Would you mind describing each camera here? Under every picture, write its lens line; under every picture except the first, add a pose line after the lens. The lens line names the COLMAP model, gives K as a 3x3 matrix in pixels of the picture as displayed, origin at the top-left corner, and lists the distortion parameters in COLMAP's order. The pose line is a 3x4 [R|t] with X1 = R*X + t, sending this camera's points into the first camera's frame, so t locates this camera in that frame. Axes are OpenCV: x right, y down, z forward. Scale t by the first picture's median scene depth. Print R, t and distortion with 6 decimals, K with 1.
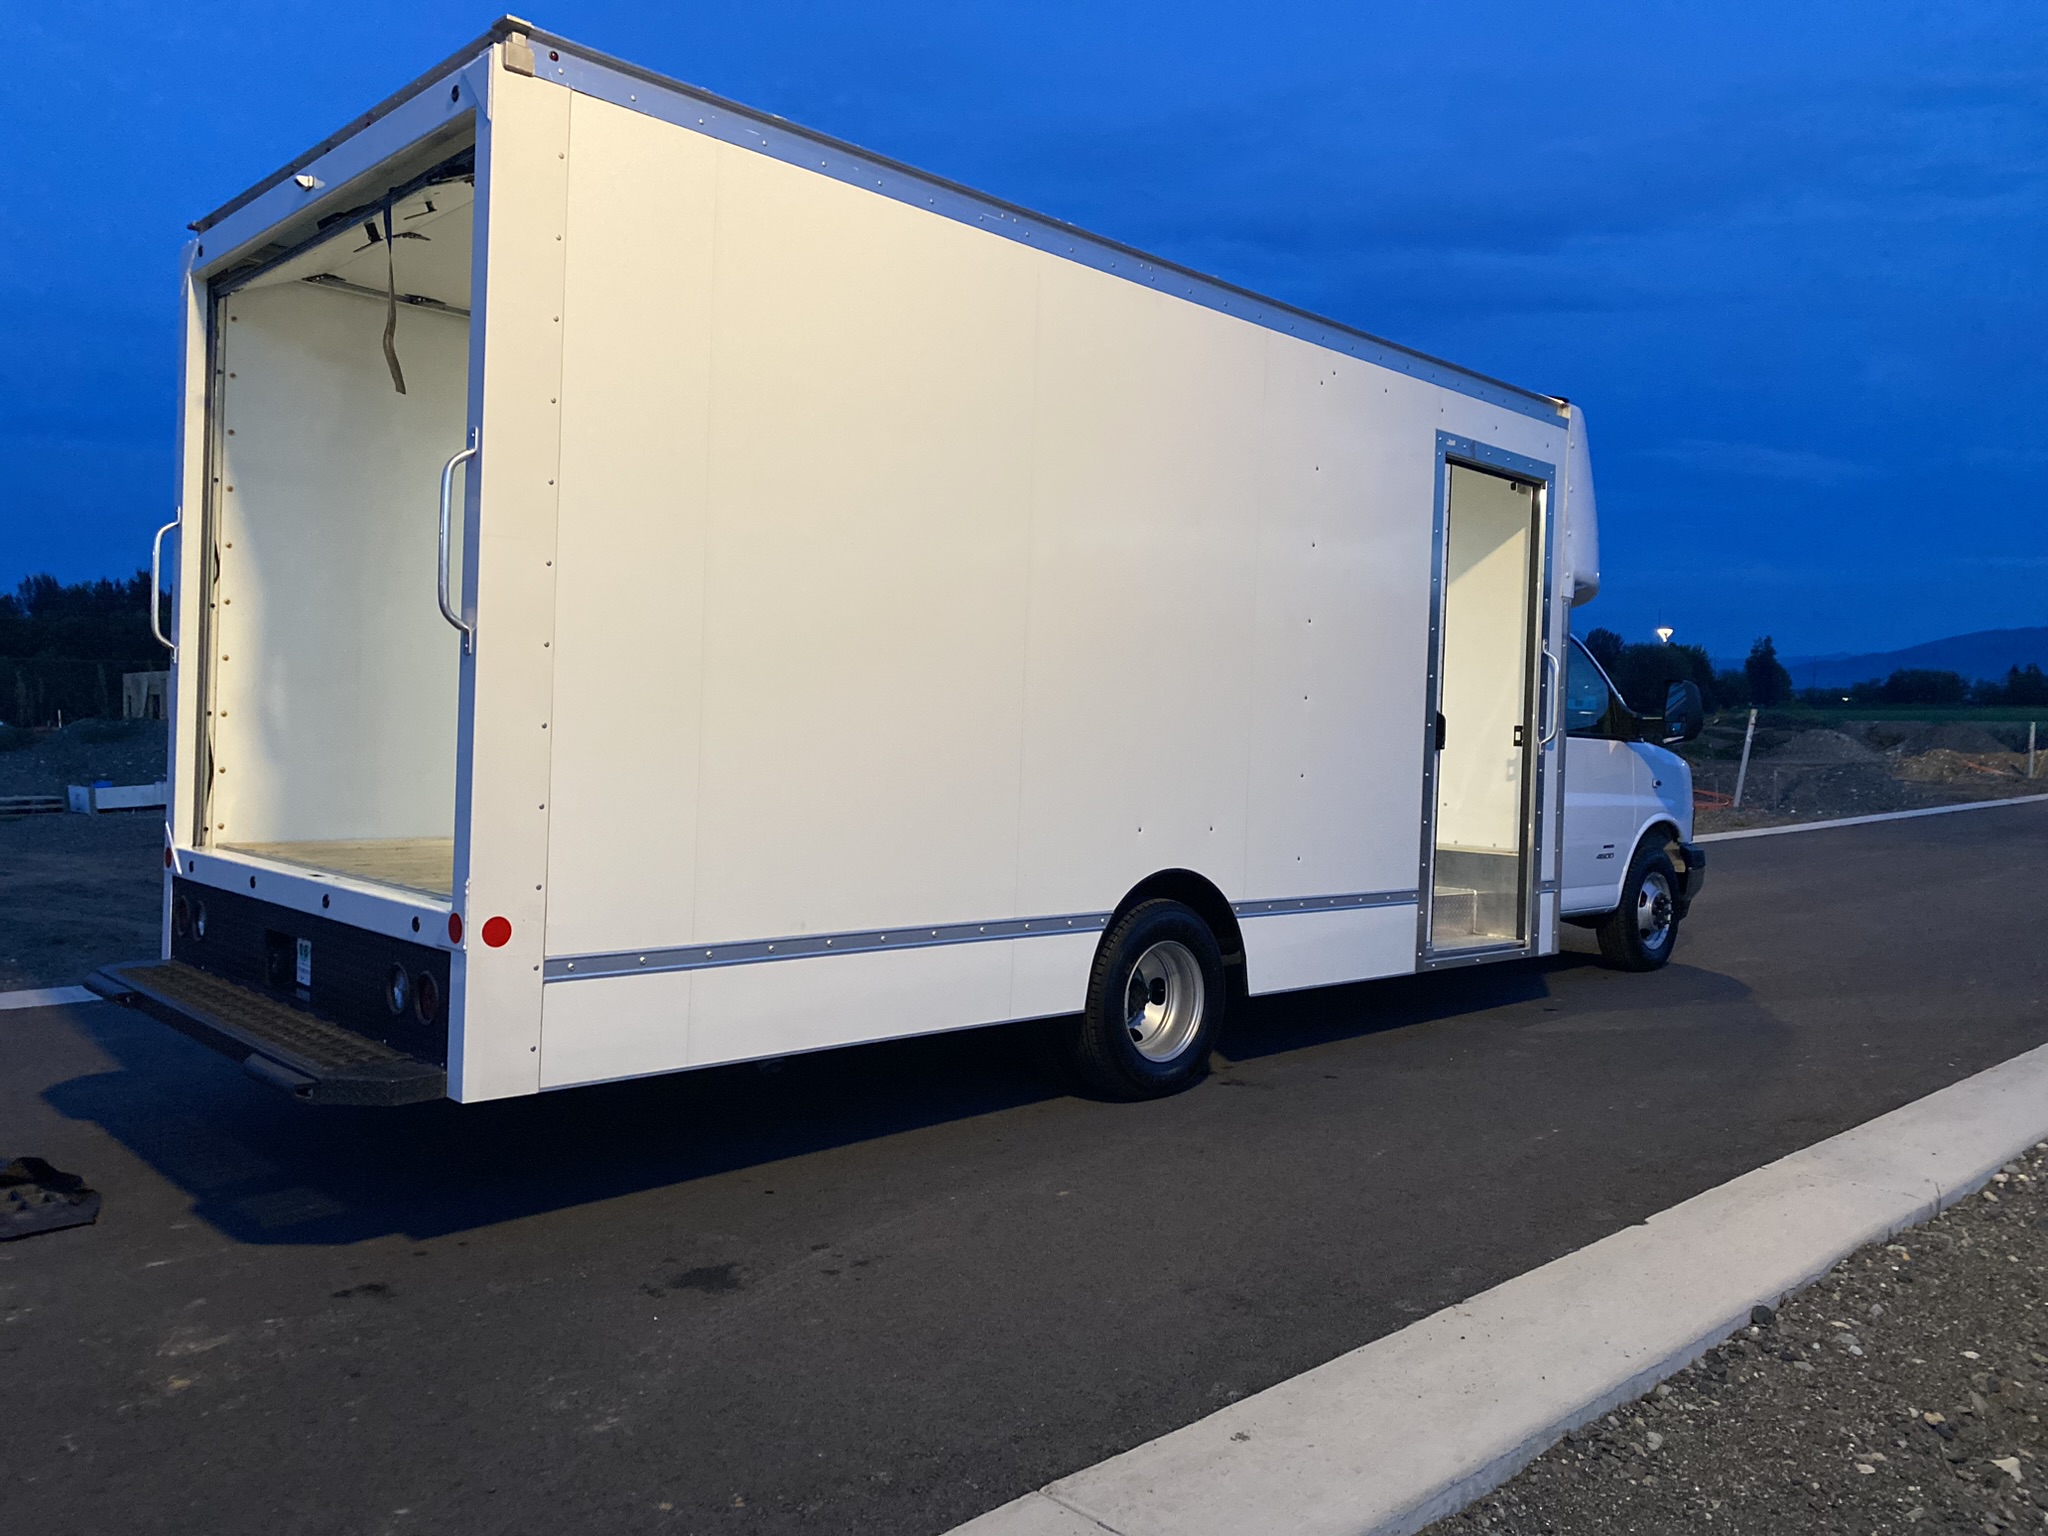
lens RADIAL K [[1548.5, 0, 998.2], [0, 1548.5, 759.1], [0, 0, 1]] dist [0.071718, -0.090940]
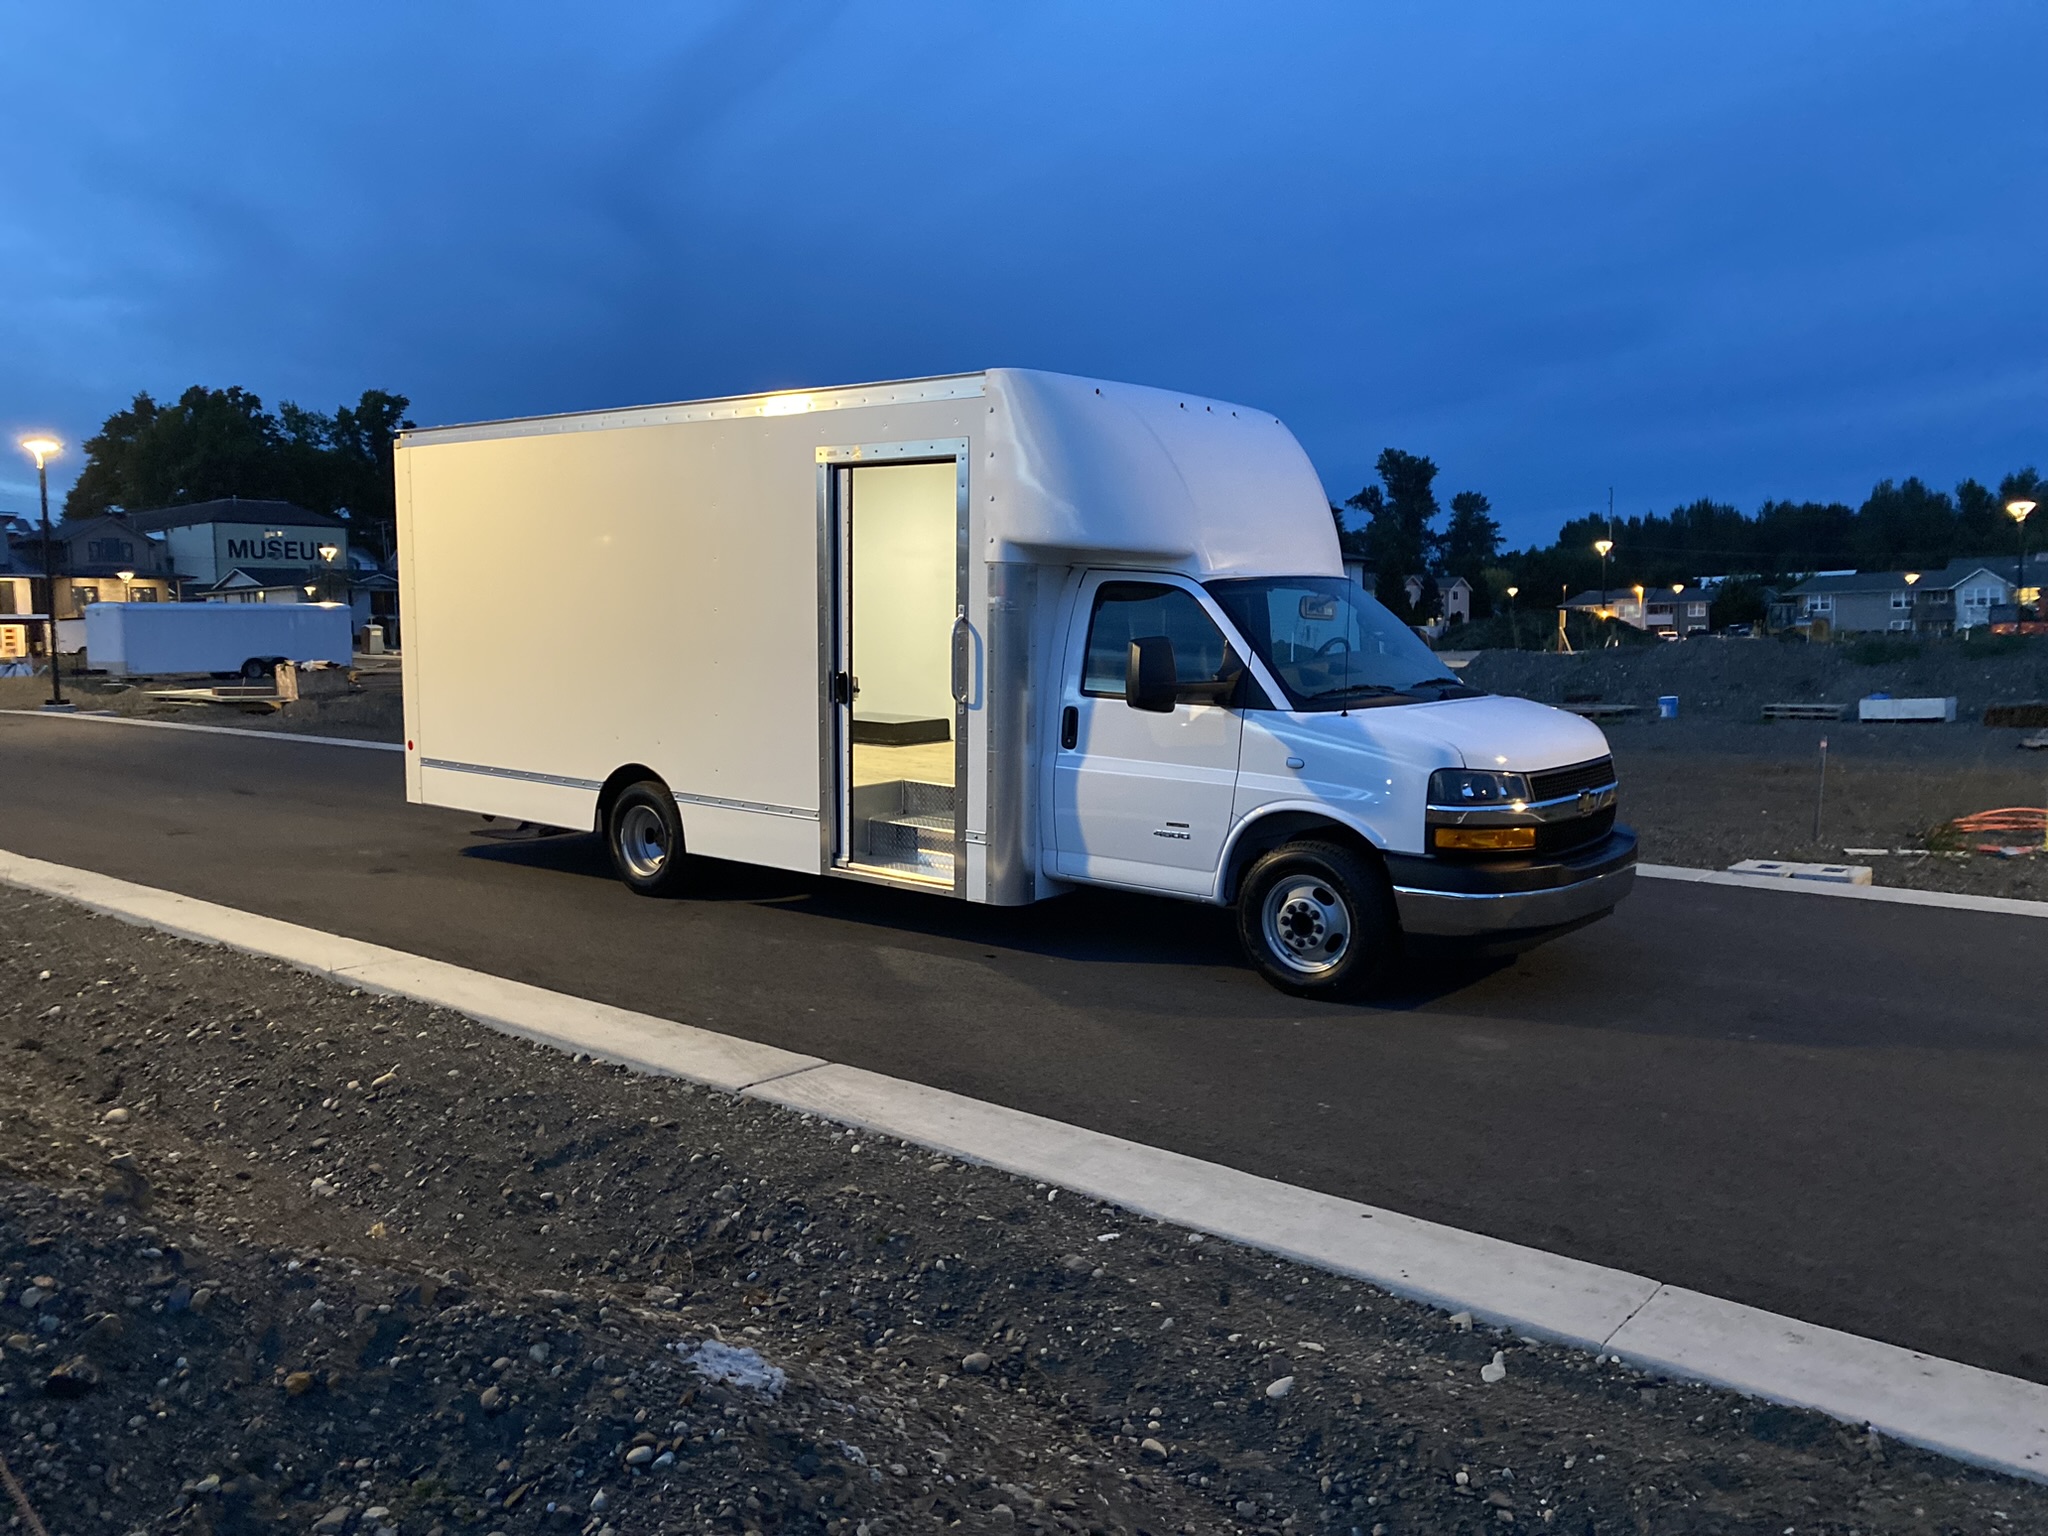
lens RADIAL K [[1548.5, 0, 998.2], [0, 1548.5, 759.1], [0, 0, 1]] dist [0.071718, -0.090940]
pose [[0.136336, 0.079588, -0.987461, 1.946183], [-0.015377, 0.996818, 0.078219, -0.076407], [0.990543, 0.004520, 0.137126, 1.225472]]
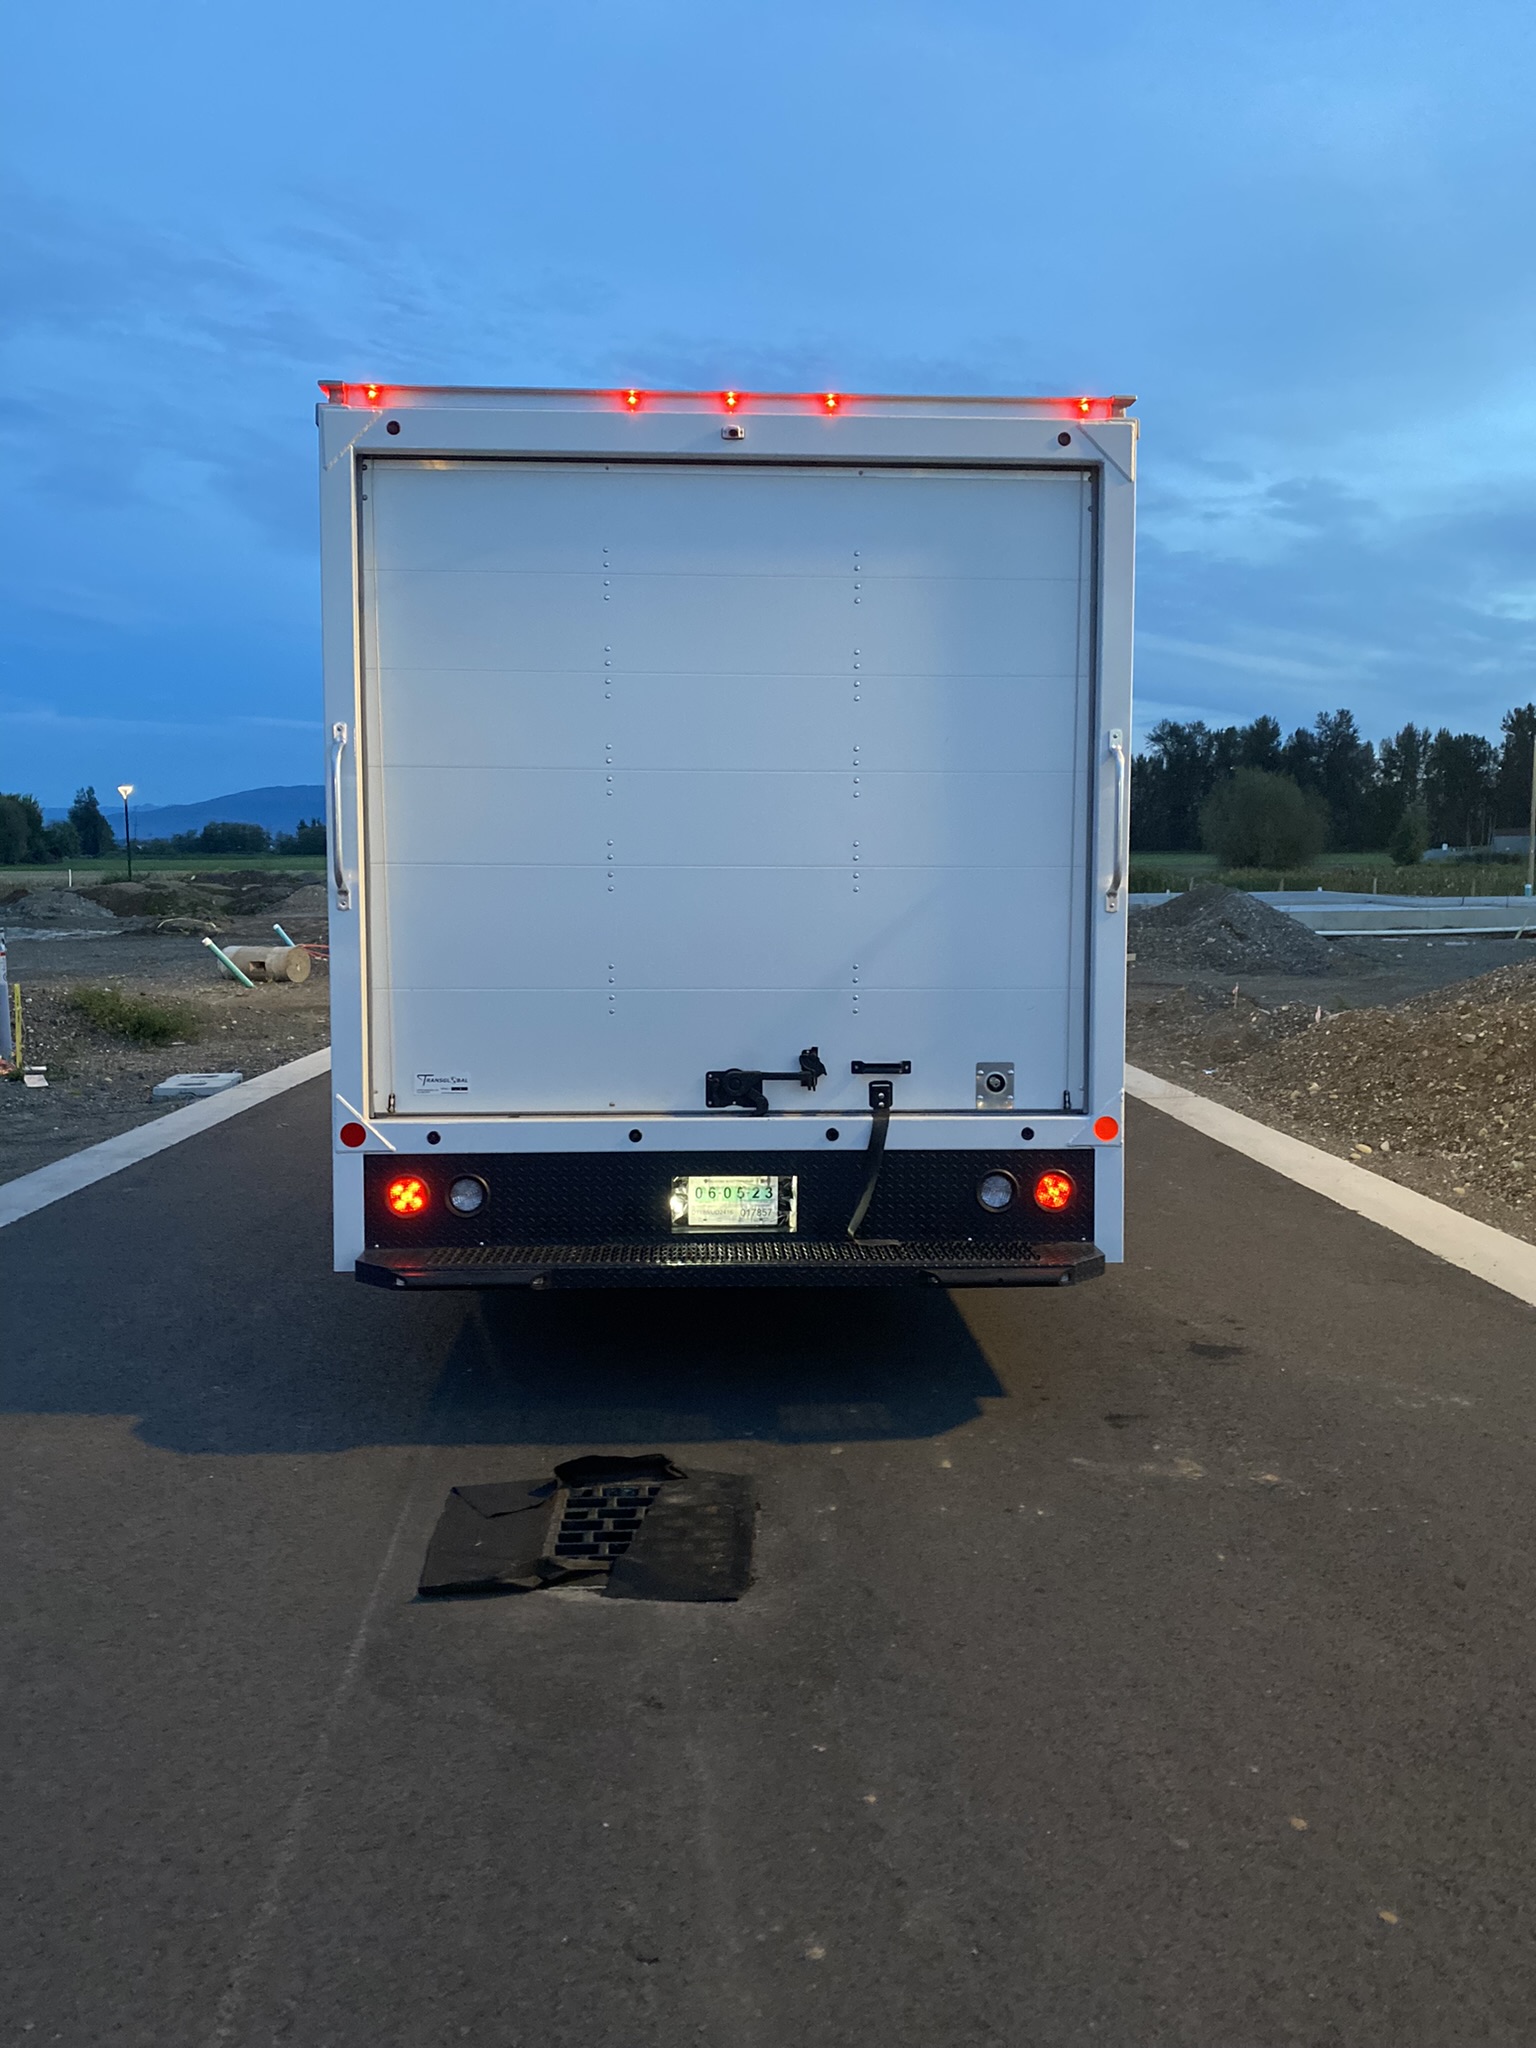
lens RADIAL K [[1549.1, 0, 768.0], [0, 1549.1, 1024.0], [0, 0, 1]] dist [0.063766, -0.072702]
pose [[0.652129, -0.085336, 0.753290, -0.146950], [0.030325, 0.995785, 0.086554, -0.009430], [-0.757501, -0.033601, 0.651969, 0.039380]]
